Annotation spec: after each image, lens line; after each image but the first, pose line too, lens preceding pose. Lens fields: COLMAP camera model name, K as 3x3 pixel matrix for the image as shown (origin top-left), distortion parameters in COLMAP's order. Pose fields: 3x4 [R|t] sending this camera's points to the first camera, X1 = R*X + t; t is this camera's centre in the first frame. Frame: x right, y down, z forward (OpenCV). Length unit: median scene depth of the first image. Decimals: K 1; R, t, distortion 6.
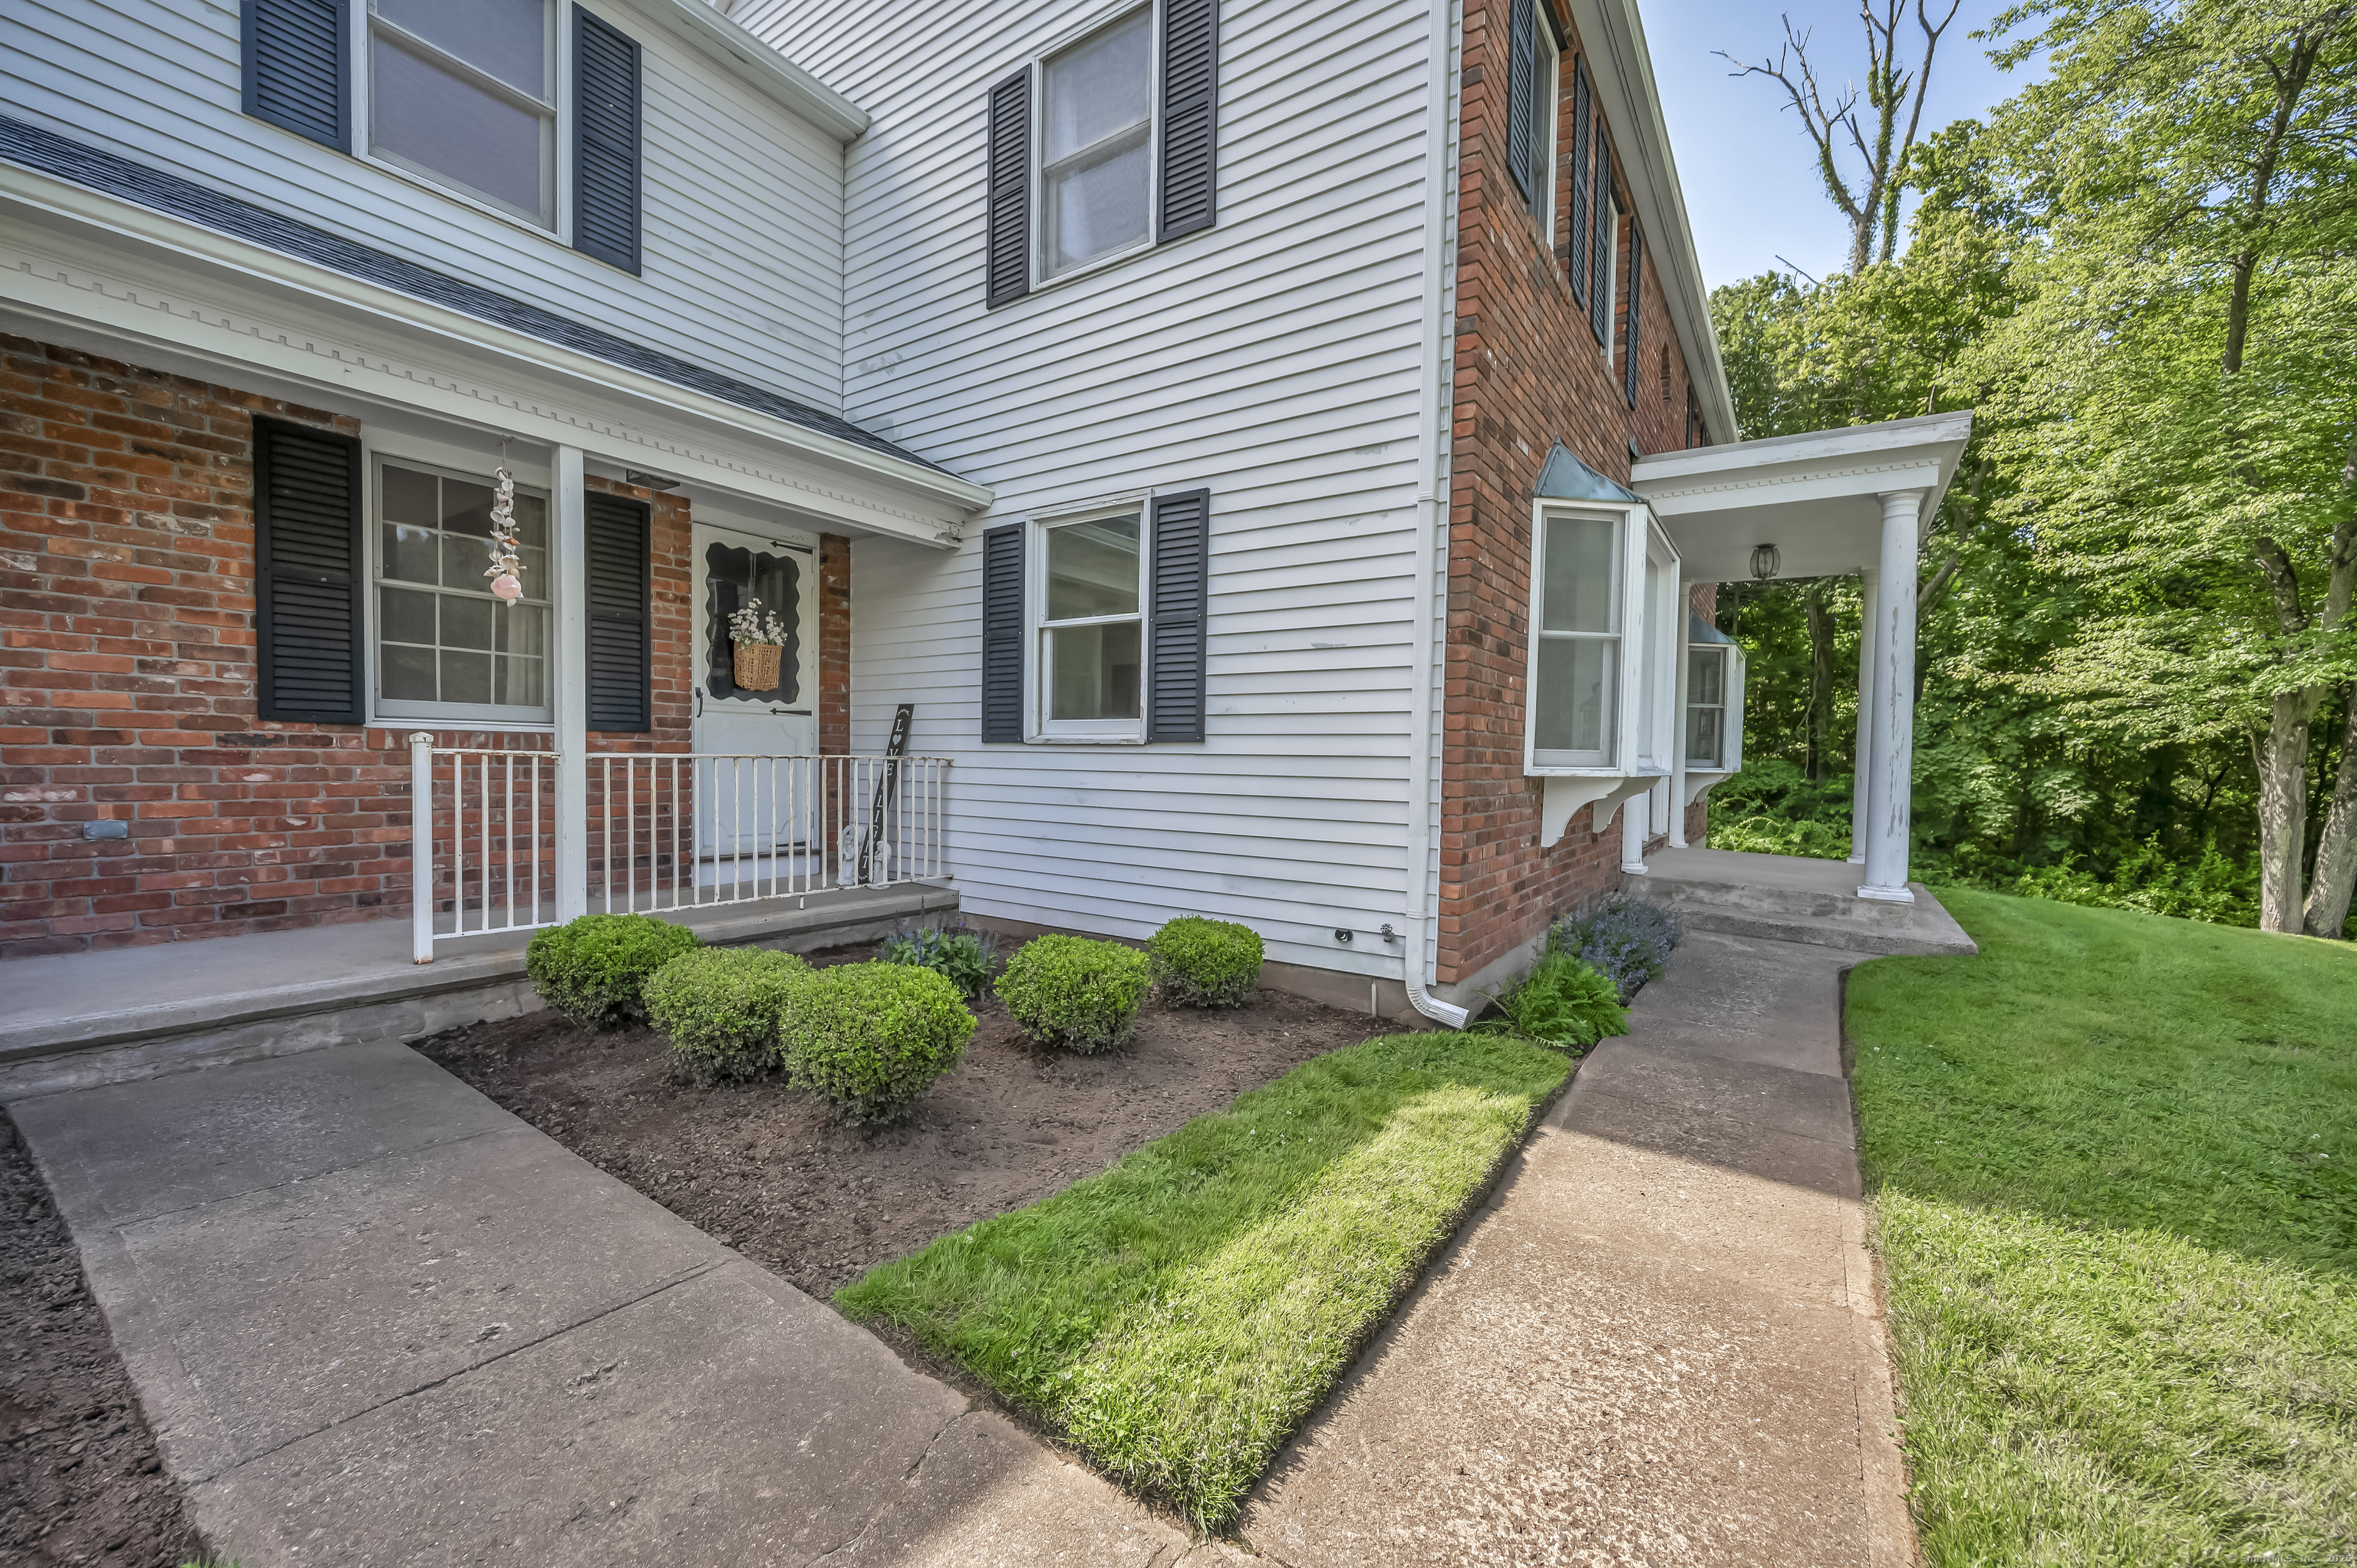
lens RADIAL K [[937.3, 0, 1177.6], [0, 937.3, 789.9], [0, 0, 1]] dist [0.000826, -0.000755]
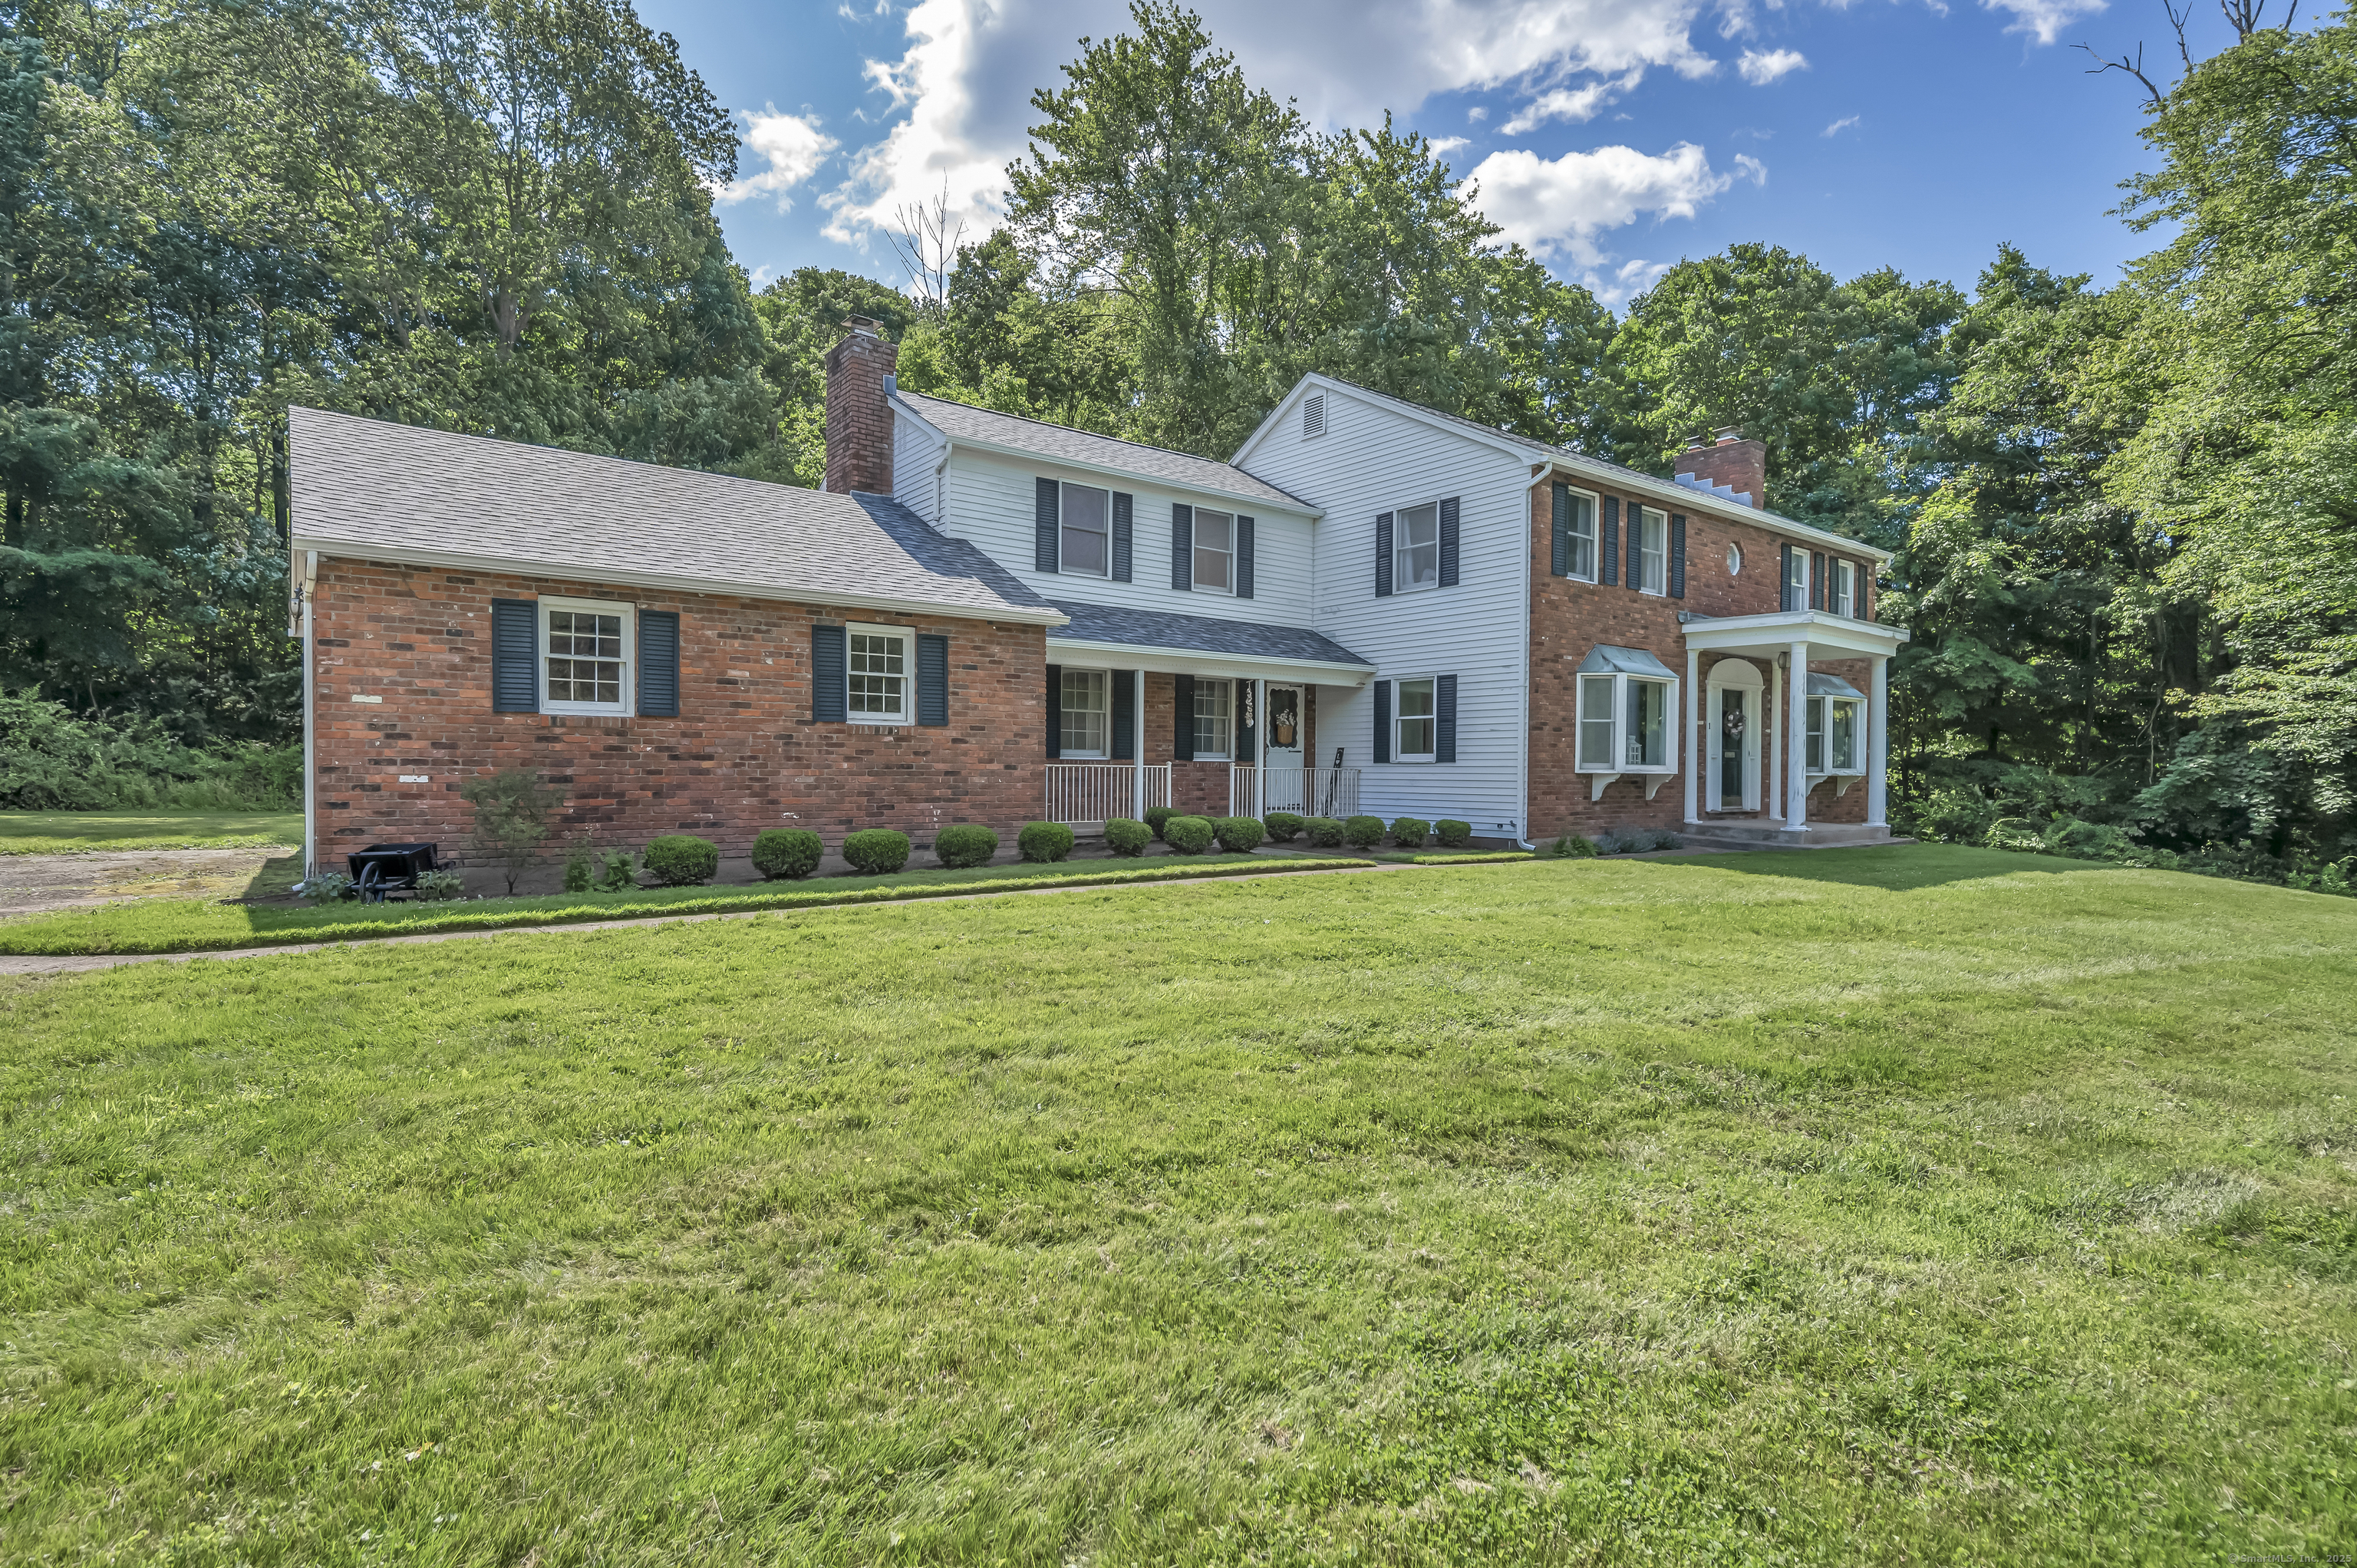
lens RADIAL K [[1145.8, 0, 1173.8], [0, 1145.8, 792.1], [0, 0, 1]] dist [-0.000409, -0.000129]
pose [[0.951070, -0.003053, -0.308960, 0.254353], [-0.003131, 0.999805, -0.019518, 0.097493], [0.308959, 0.019530, 0.950875, -2.263571]]
